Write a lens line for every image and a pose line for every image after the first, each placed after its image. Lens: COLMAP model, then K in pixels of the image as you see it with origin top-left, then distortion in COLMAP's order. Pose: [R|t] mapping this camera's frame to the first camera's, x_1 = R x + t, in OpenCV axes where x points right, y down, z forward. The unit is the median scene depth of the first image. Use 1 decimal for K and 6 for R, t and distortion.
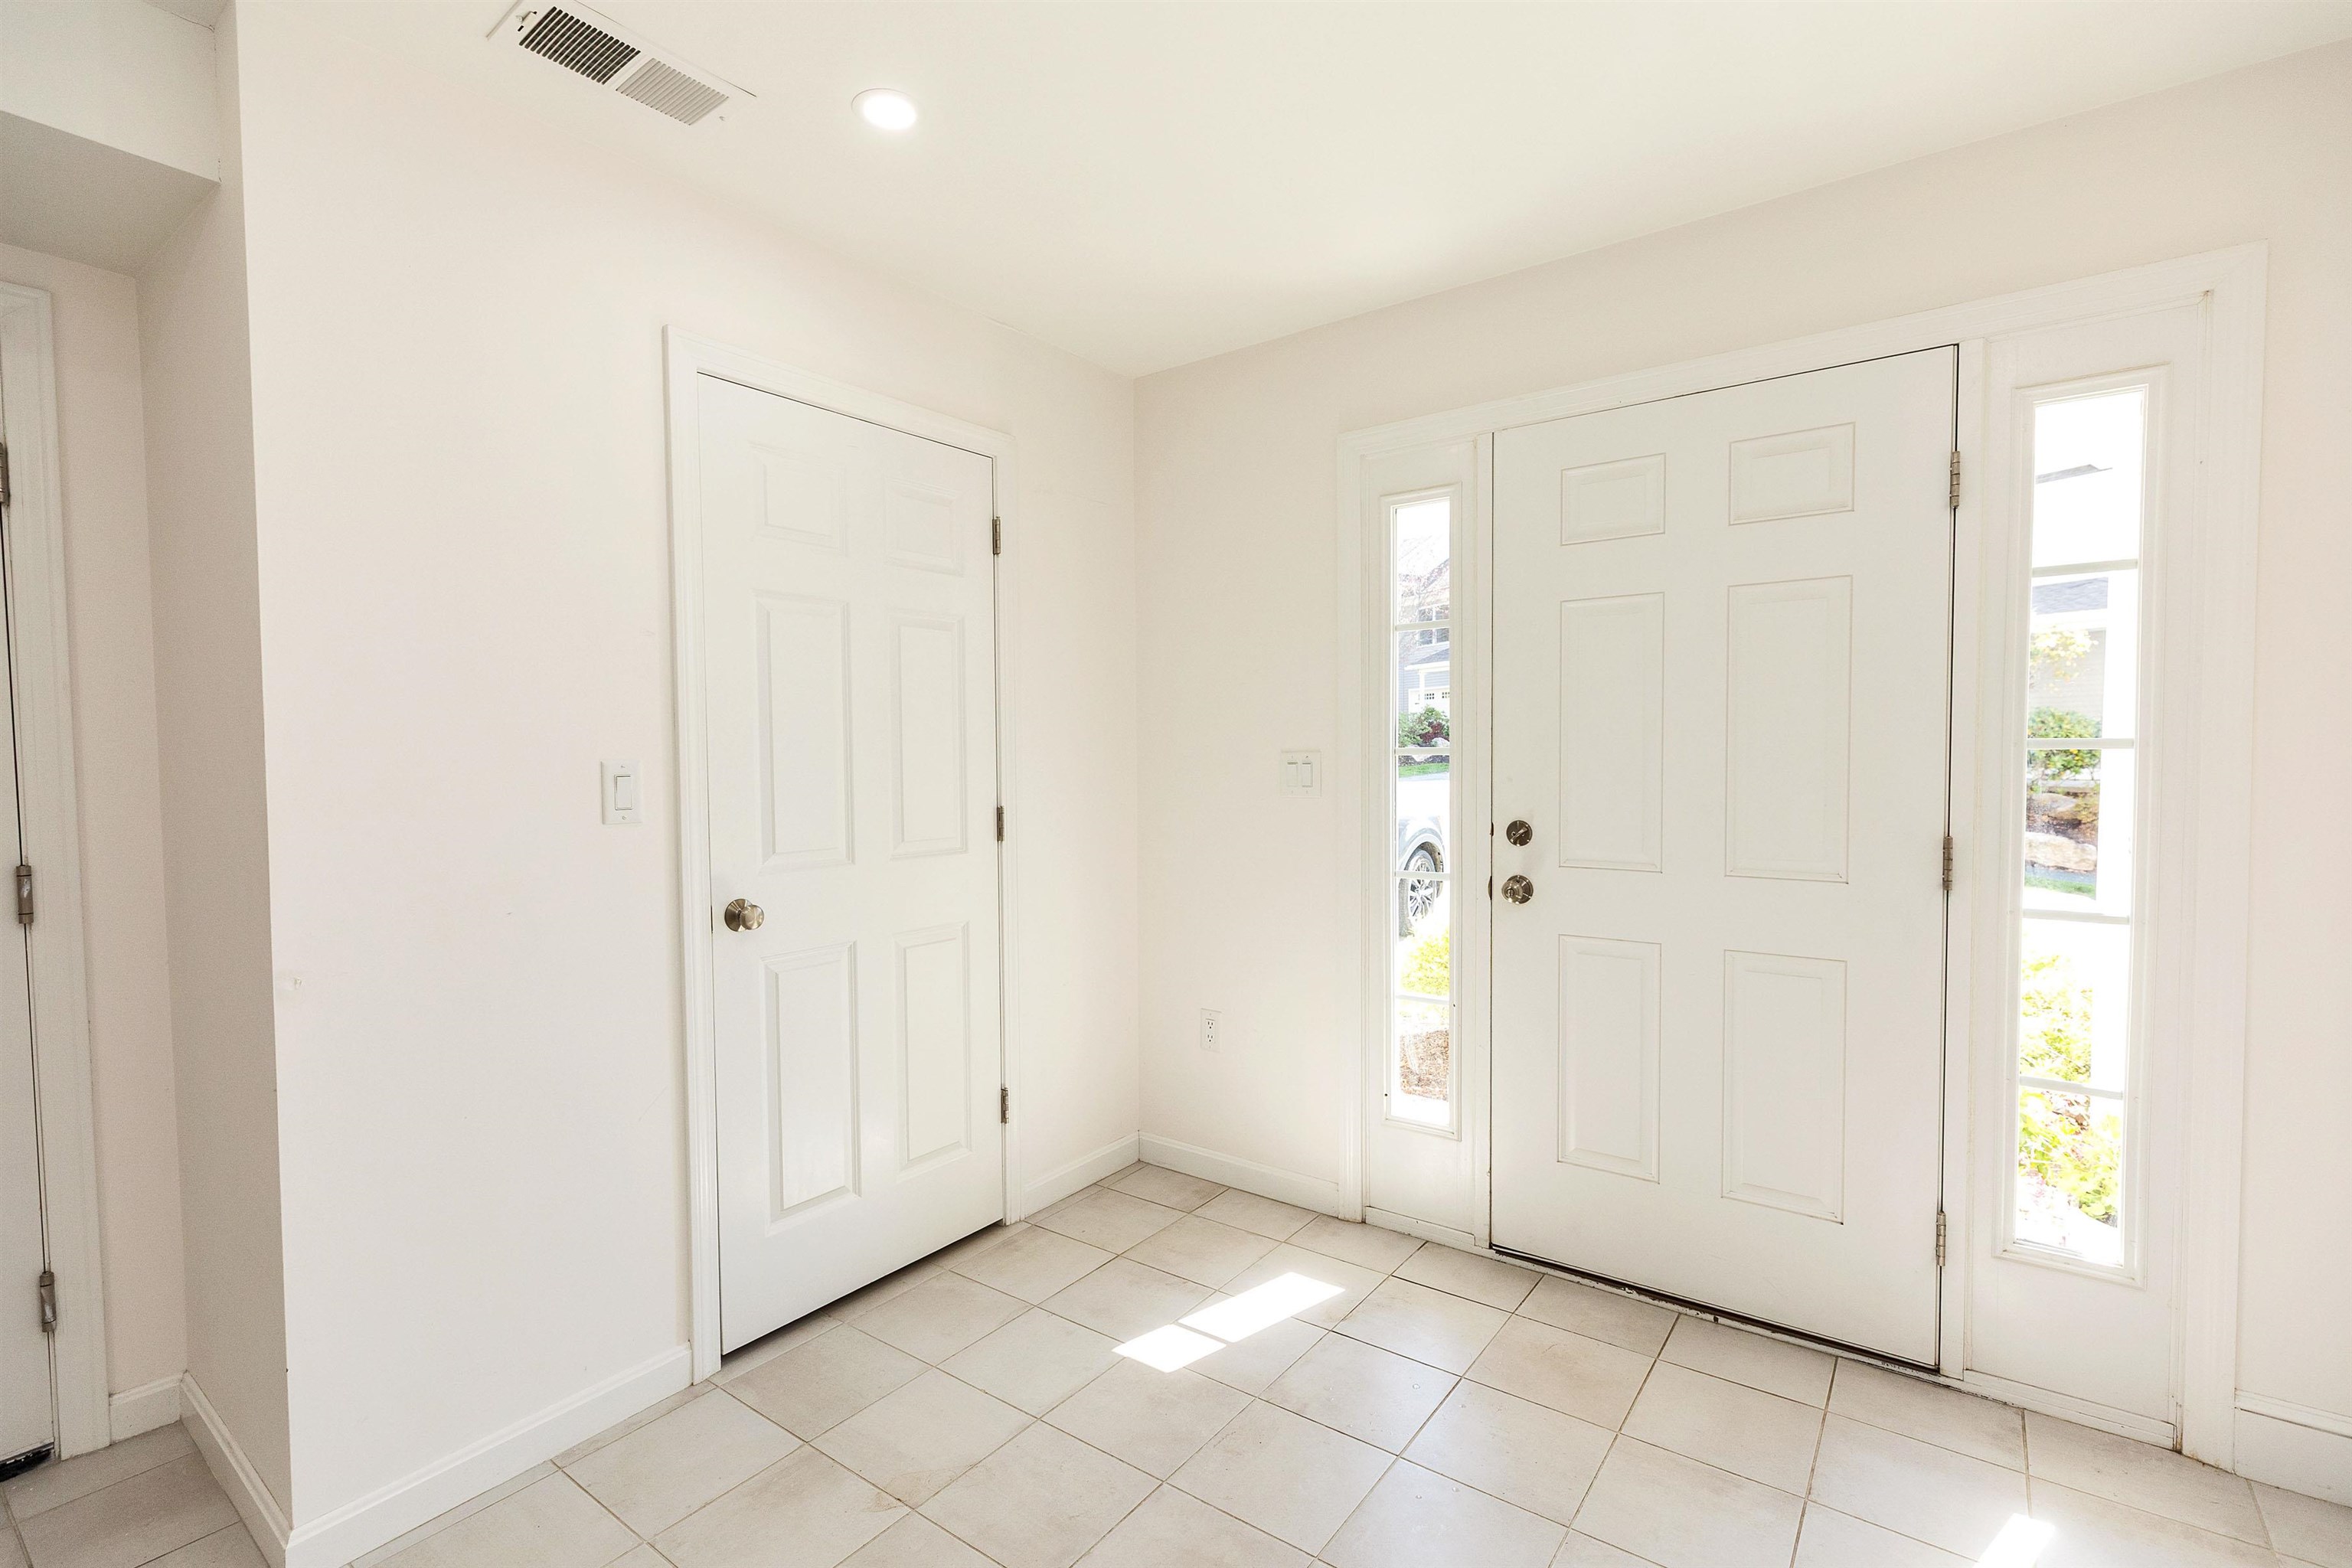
lens RADIAL K [[1062.9, 0, 1176.9], [0, 1062.9, 789.6], [0, 0, 1]] dist [0.000193, -0.000171]
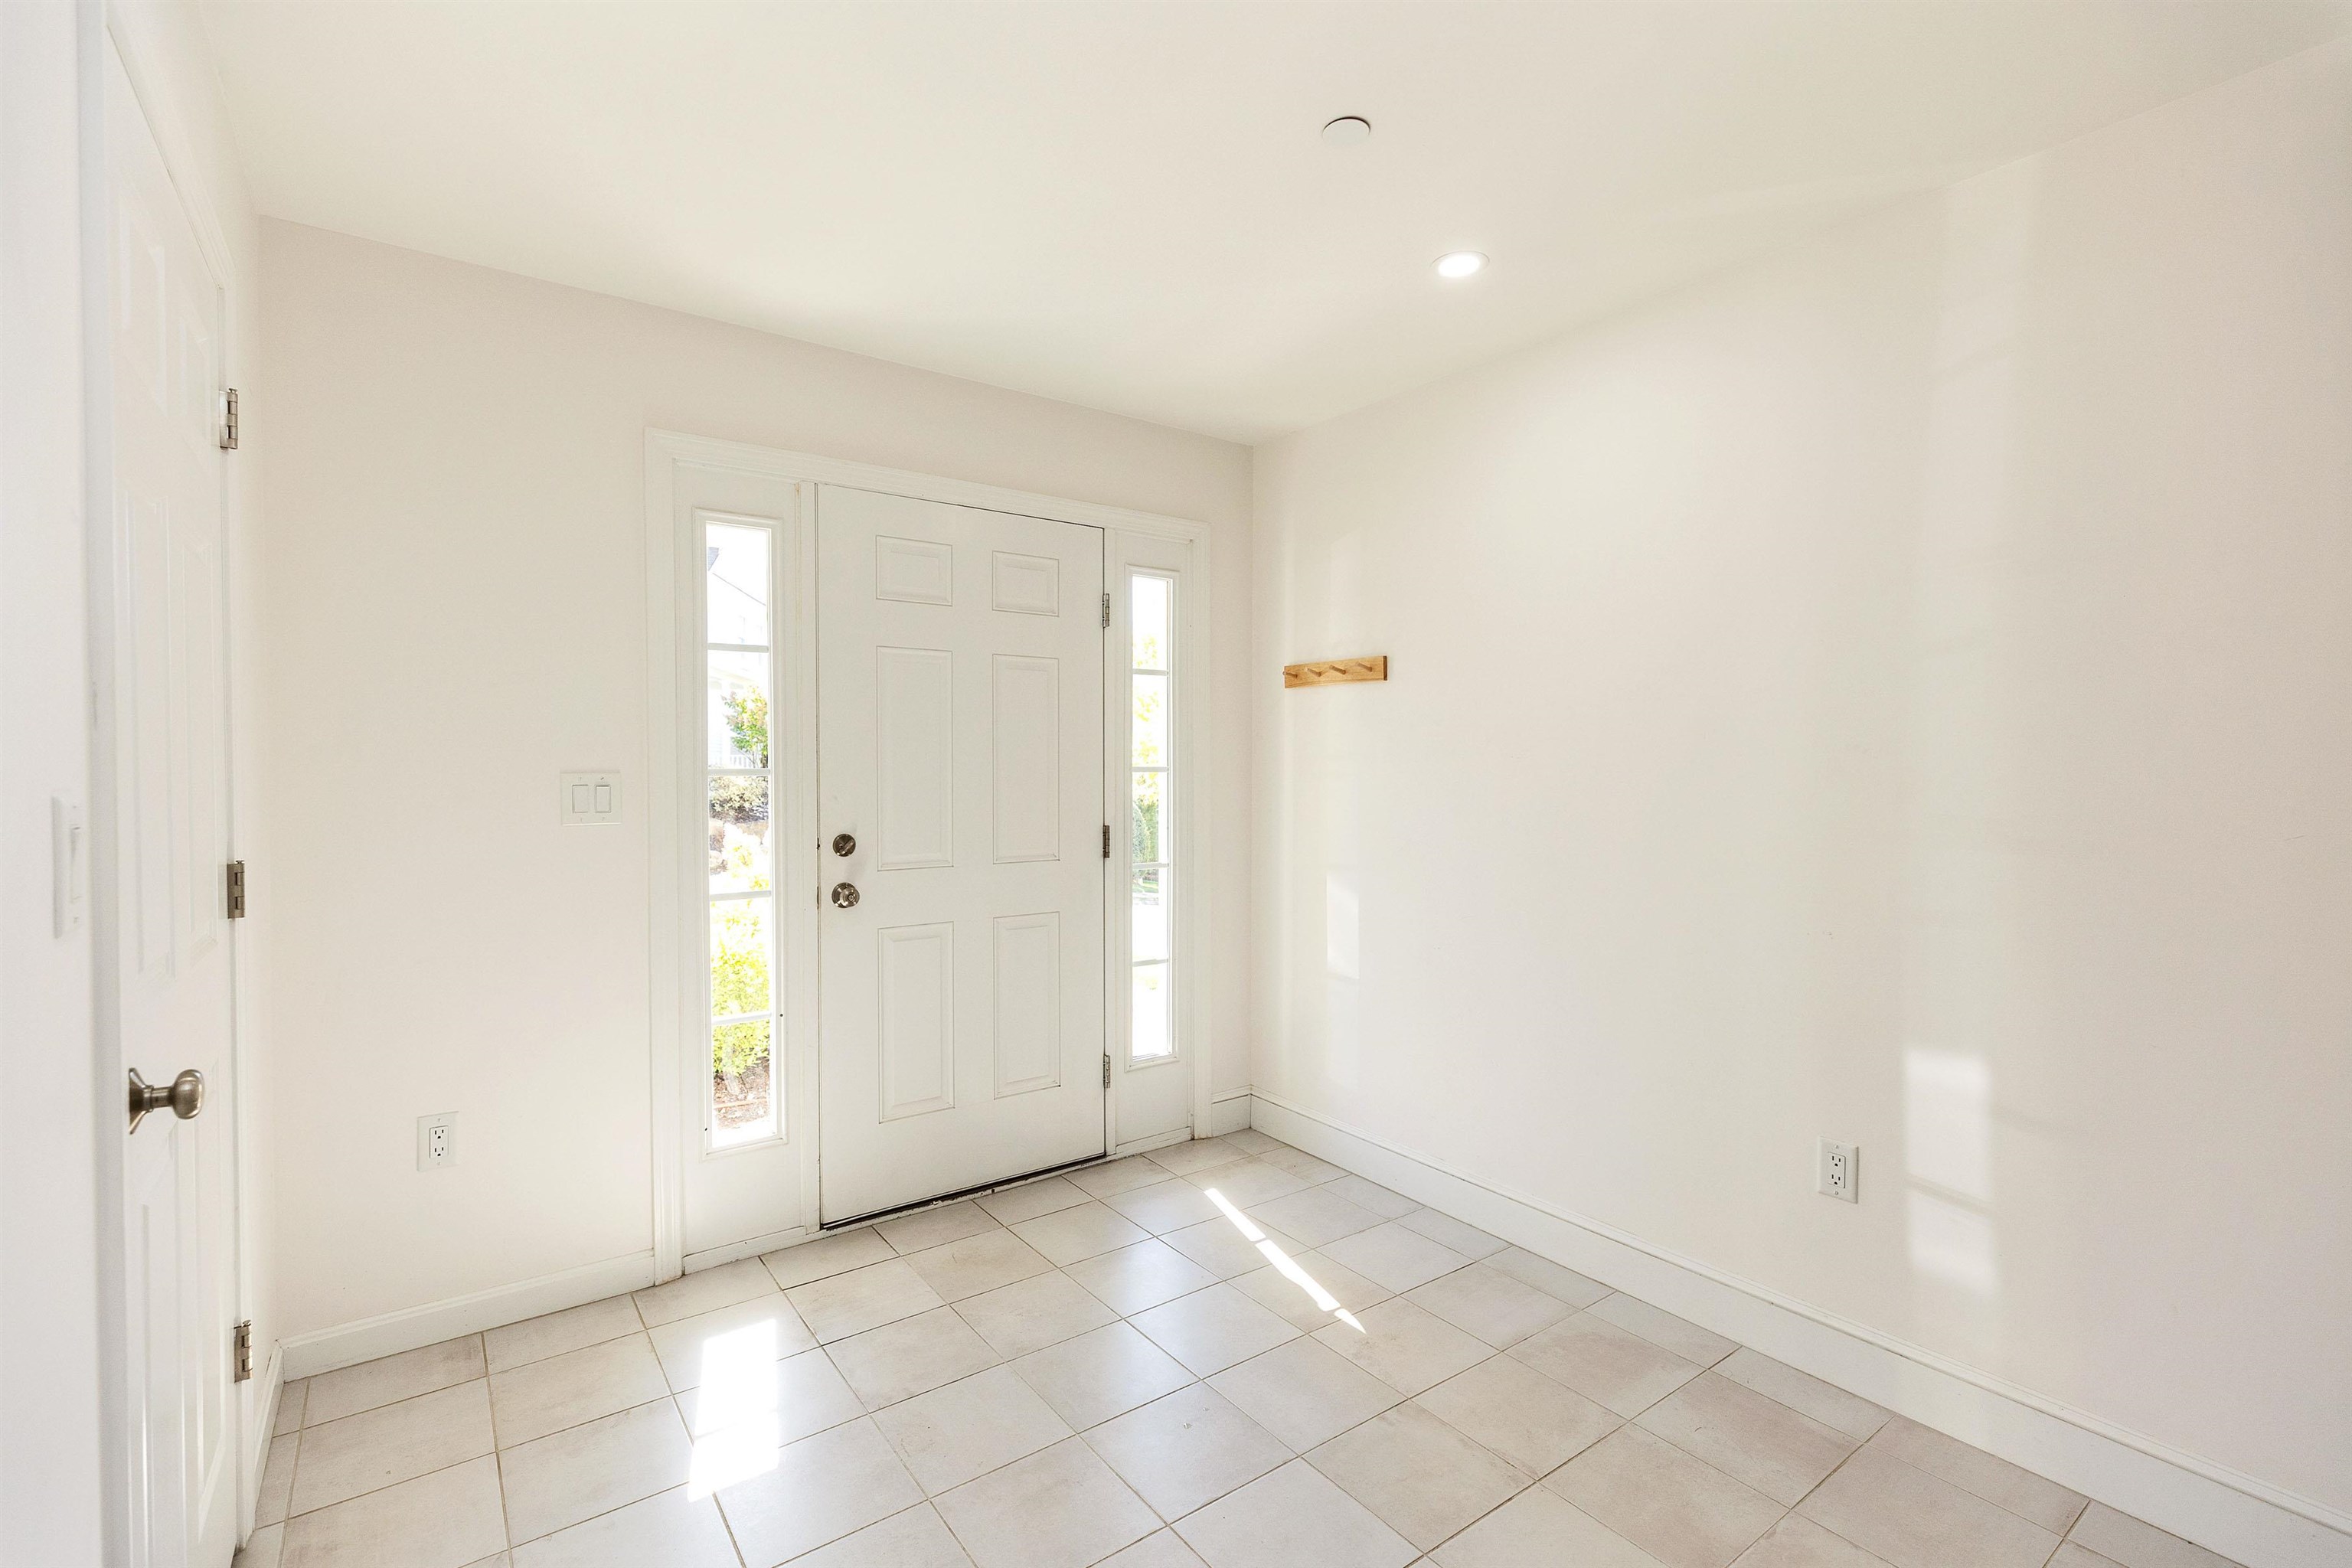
lens RADIAL K [[1051.0, 0, 1176.0], [0, 1051.0, 784.0], [0, 0, 1]] dist [0.001143, 0.000172]
pose [[0.294086, -0.009194, 0.955735, -0.640290], [0.030485, 0.999535, 0.000235, -0.013428], [-0.955293, 0.029067, 0.294229, 0.333232]]
